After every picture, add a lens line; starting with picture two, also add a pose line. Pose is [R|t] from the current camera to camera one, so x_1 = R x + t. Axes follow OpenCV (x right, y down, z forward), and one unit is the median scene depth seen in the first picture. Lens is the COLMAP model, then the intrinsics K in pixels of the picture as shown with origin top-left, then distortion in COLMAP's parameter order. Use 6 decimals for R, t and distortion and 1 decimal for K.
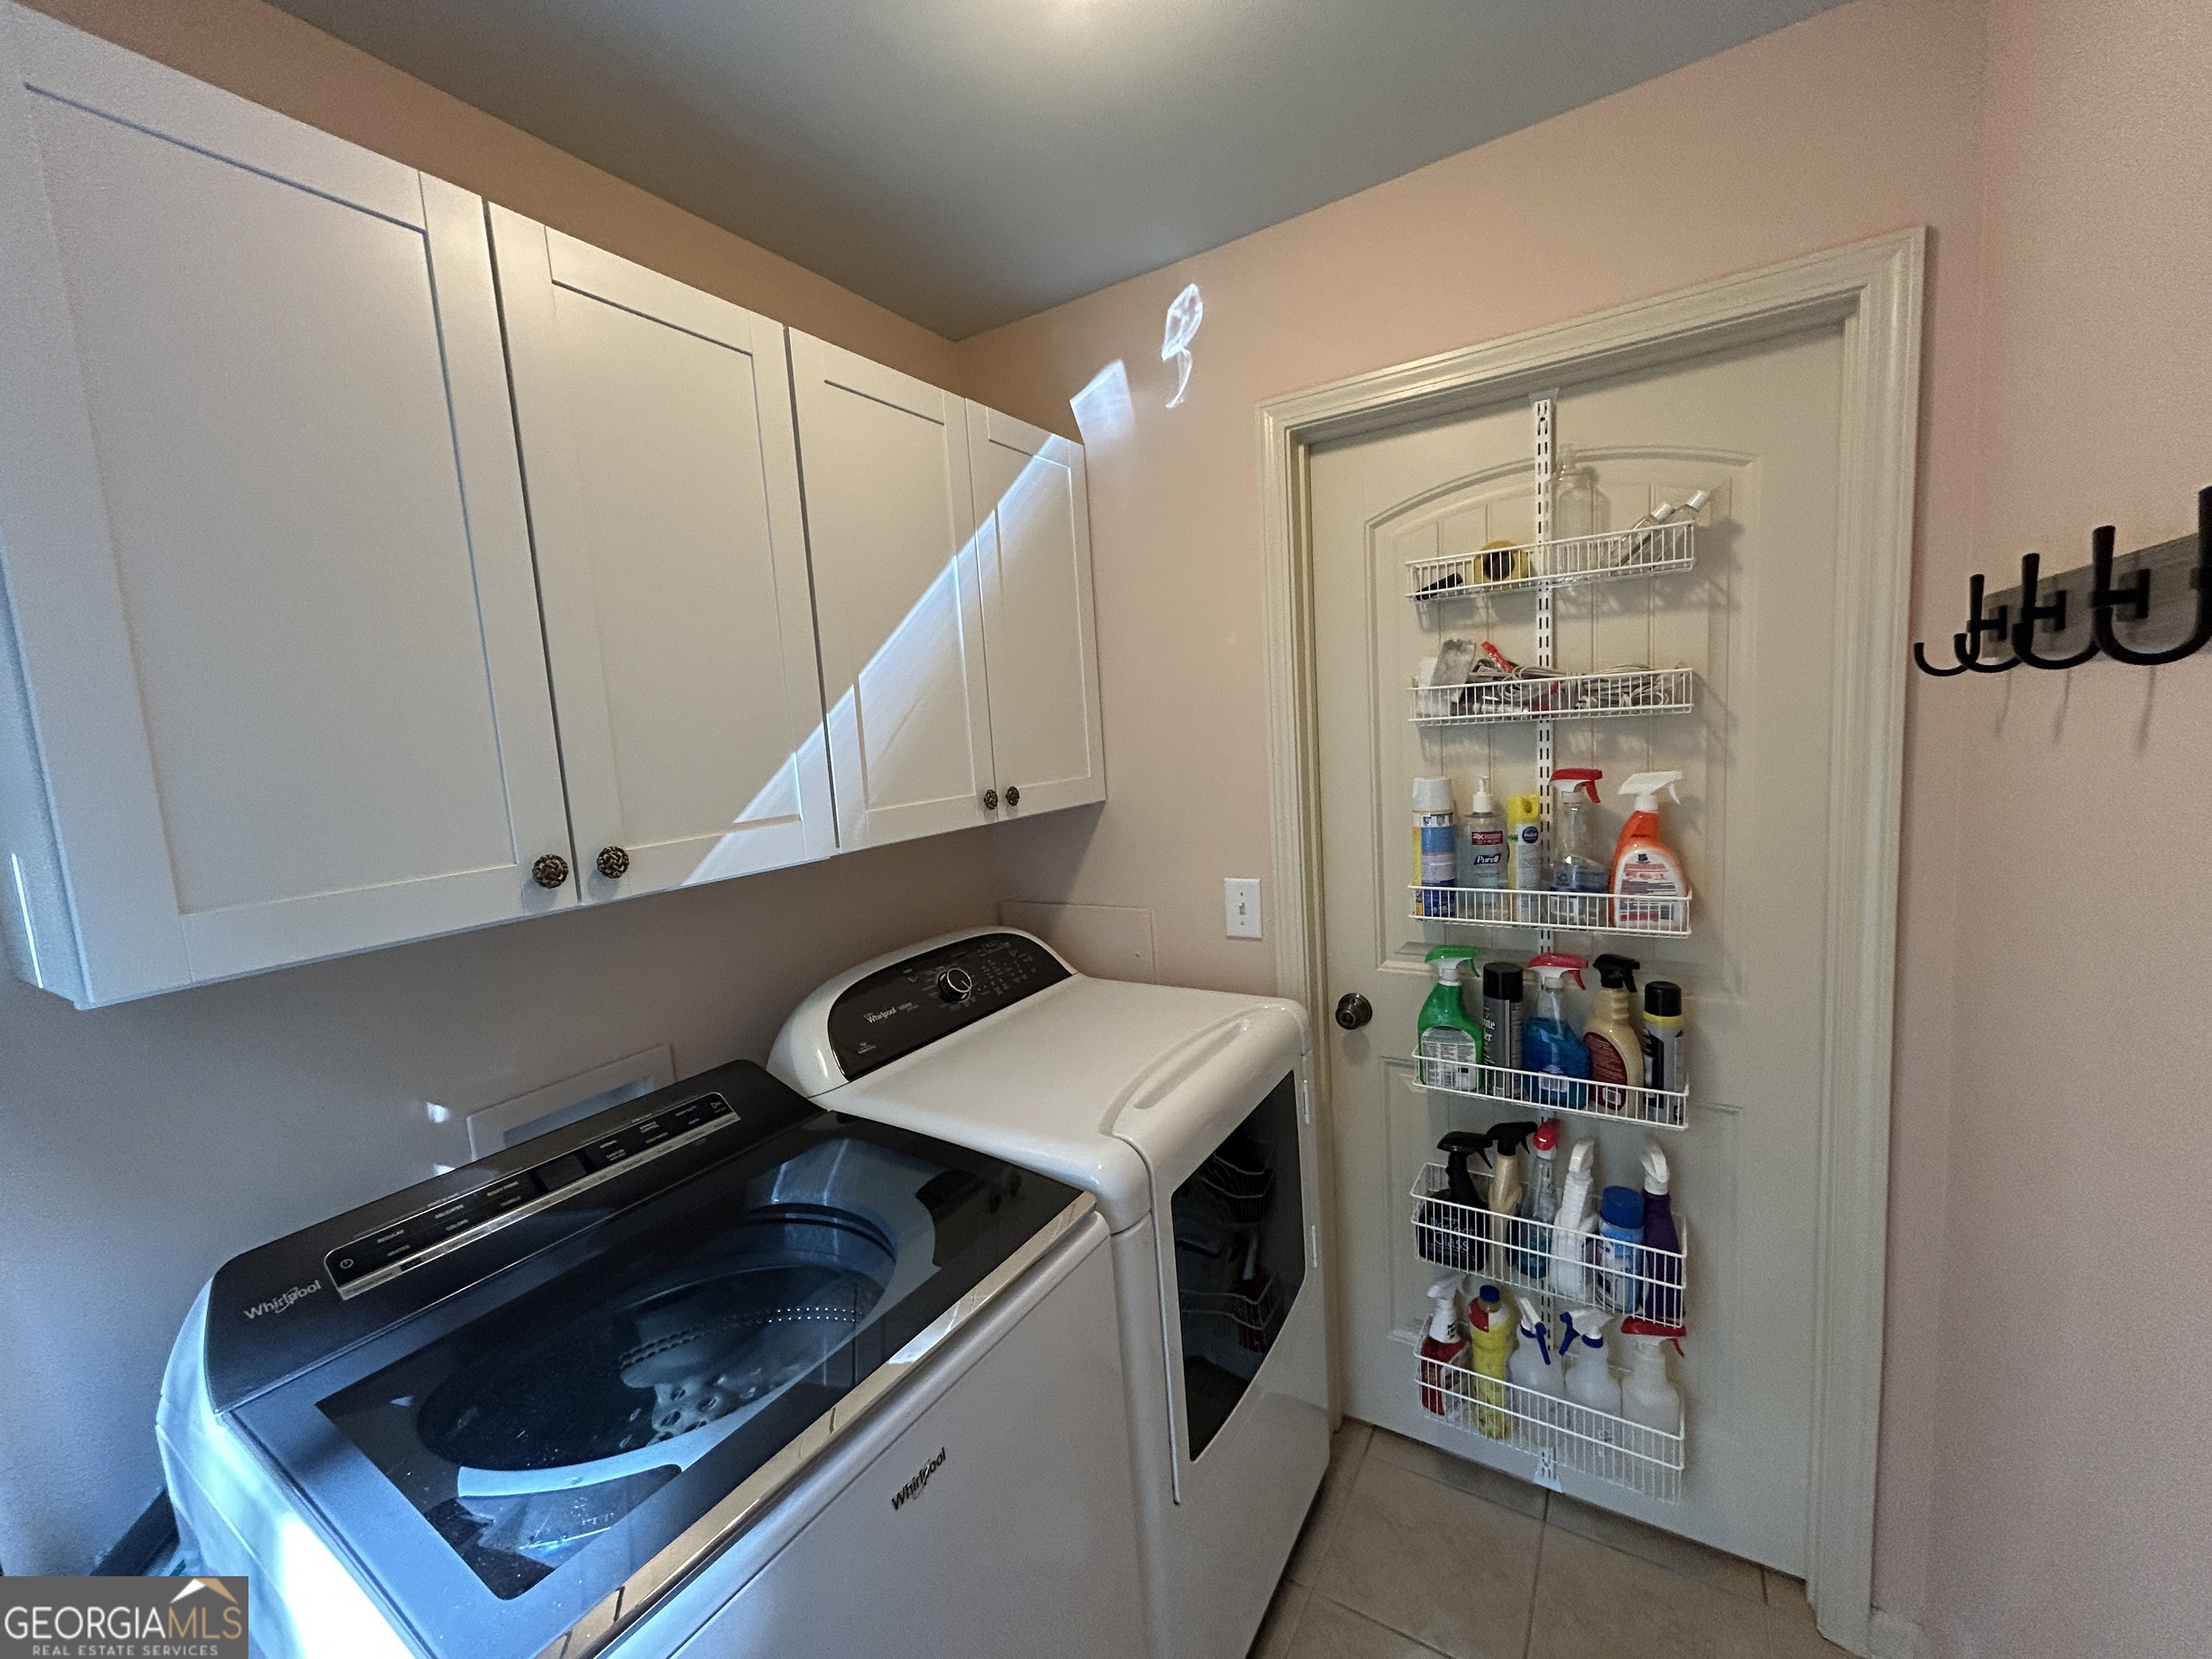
lens RADIAL K [[902.2, 0, 1106.0], [0, 902.2, 829.5], [0, 0, 1]] dist [-0.000594, 0.000644]
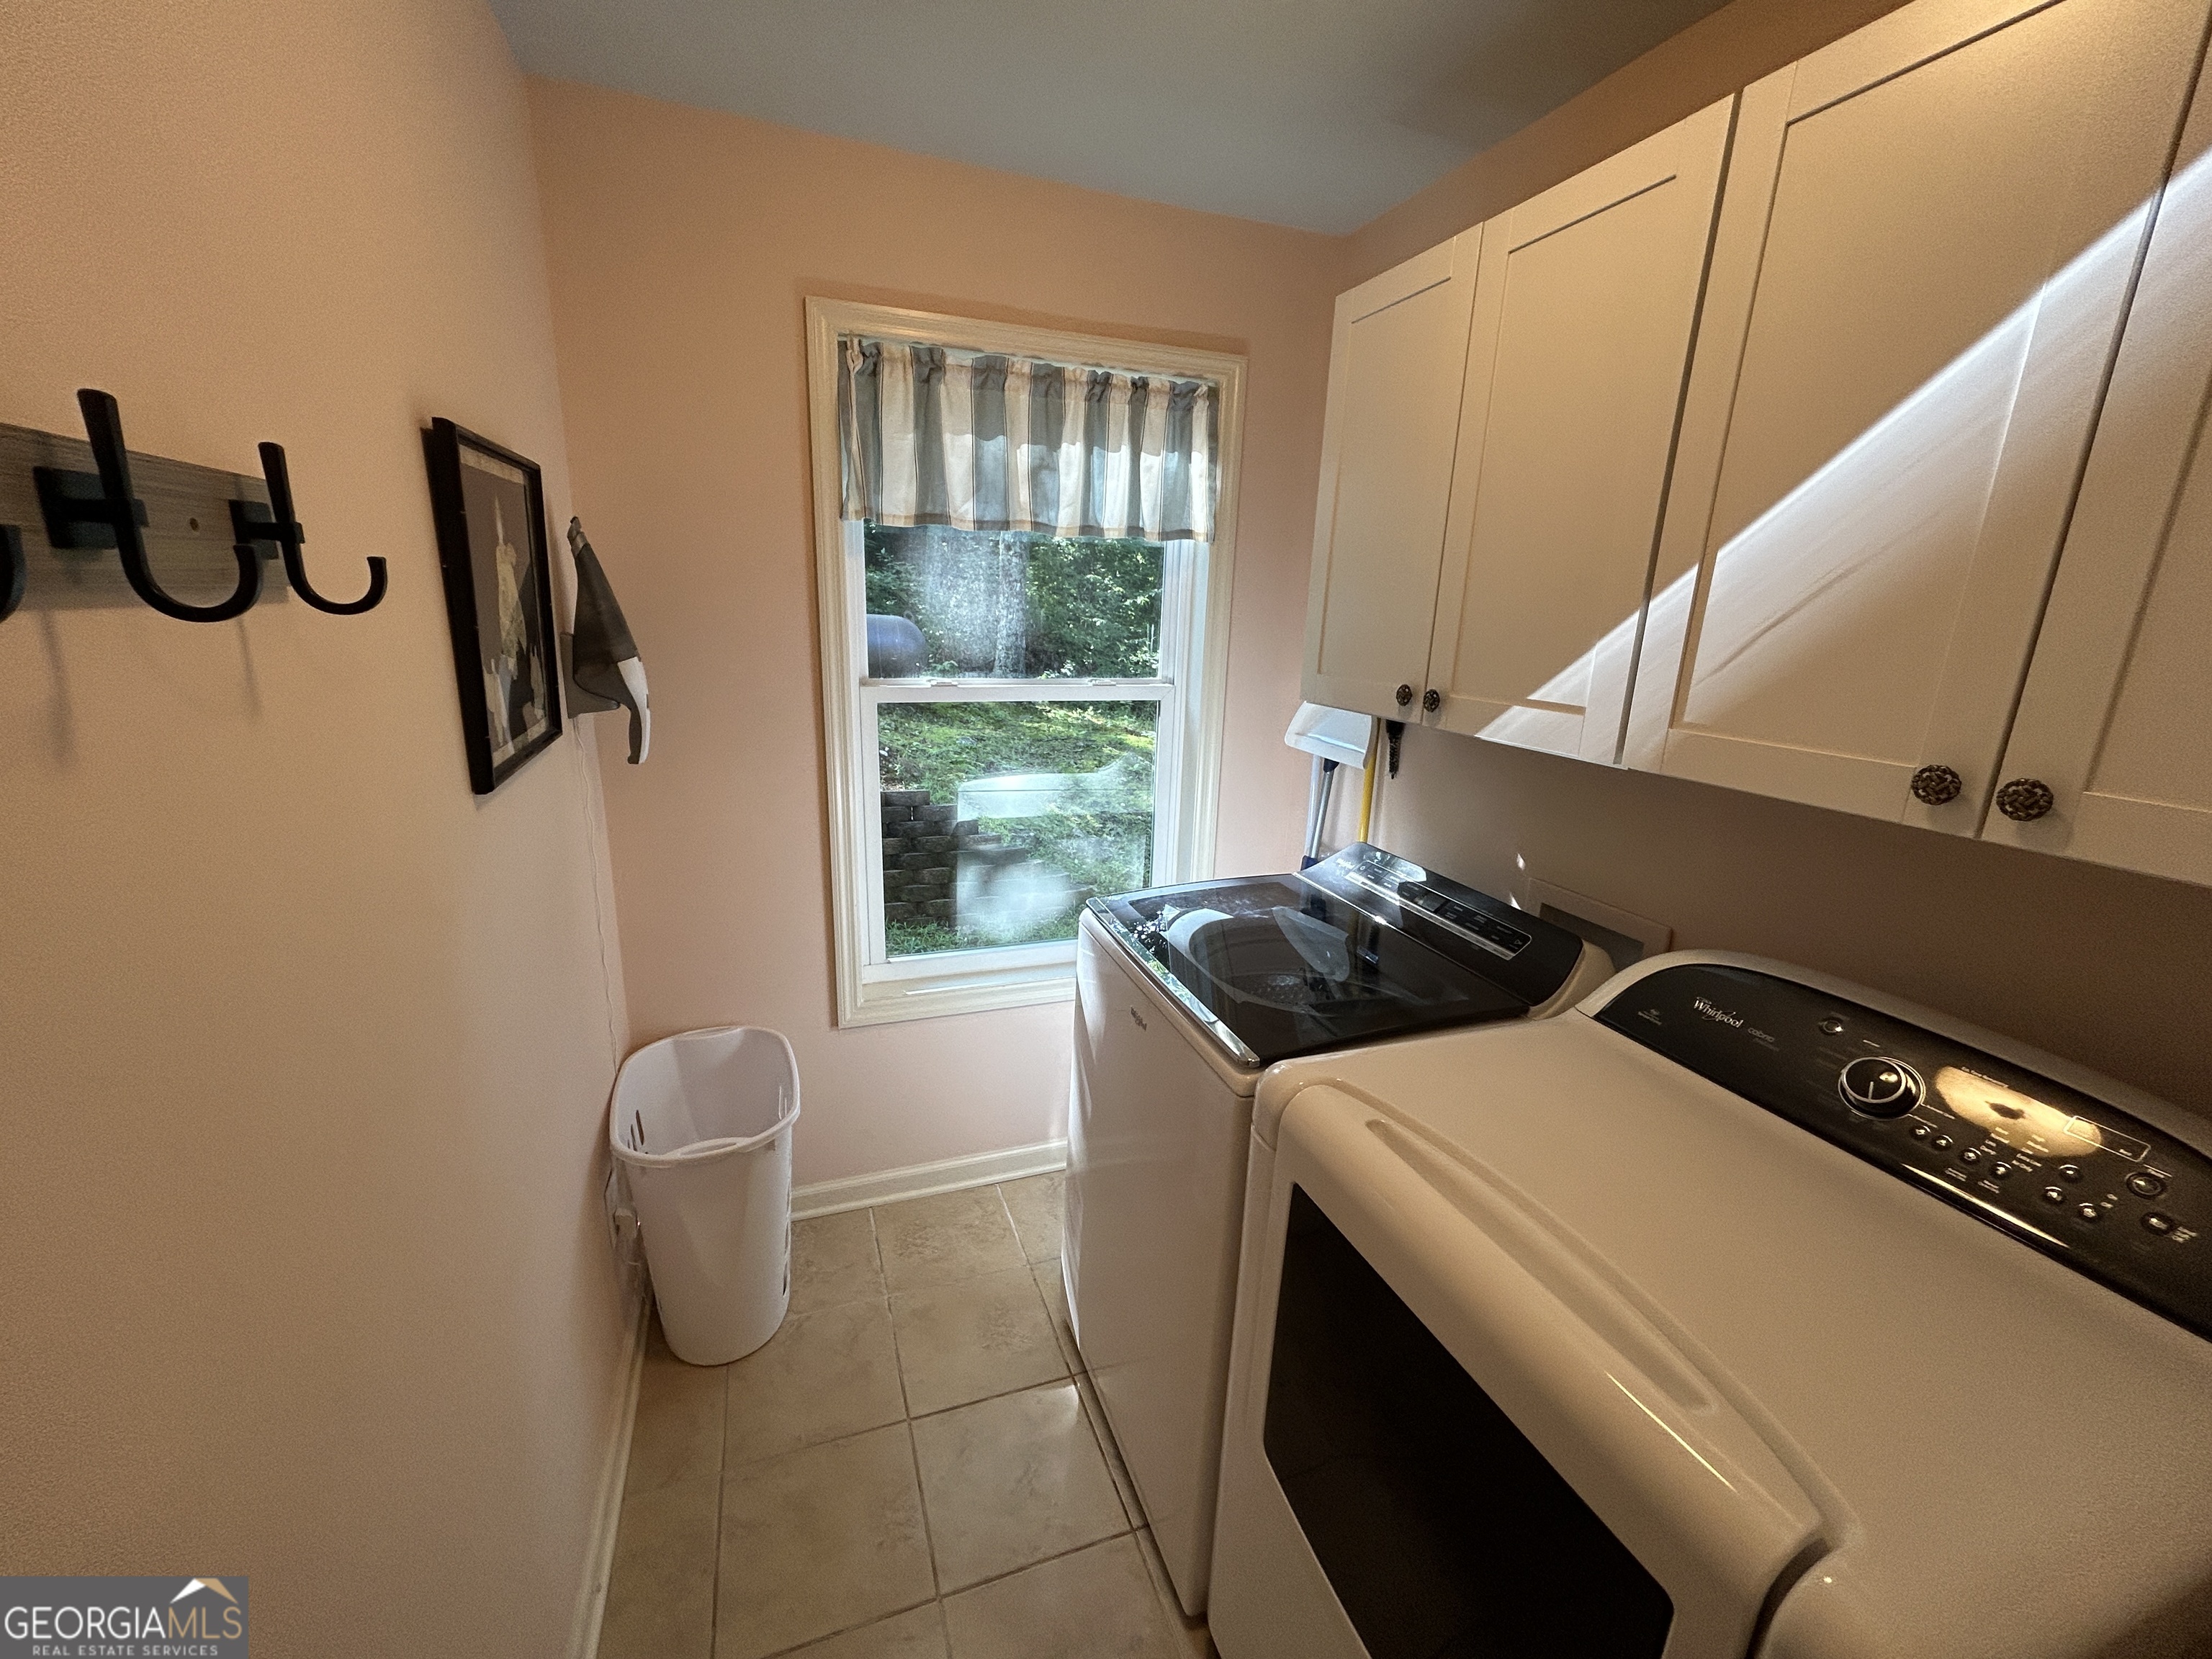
lens RADIAL K [[902.2, 0, 1106.0], [0, 902.2, 829.5], [0, 0, 1]] dist [-0.000594, 0.000644]
pose [[-0.616871, 0.237670, -0.750322, 0.716974], [-0.083375, 0.928221, 0.362567, -0.201225], [0.782636, 0.286215, -0.552777, 1.173828]]
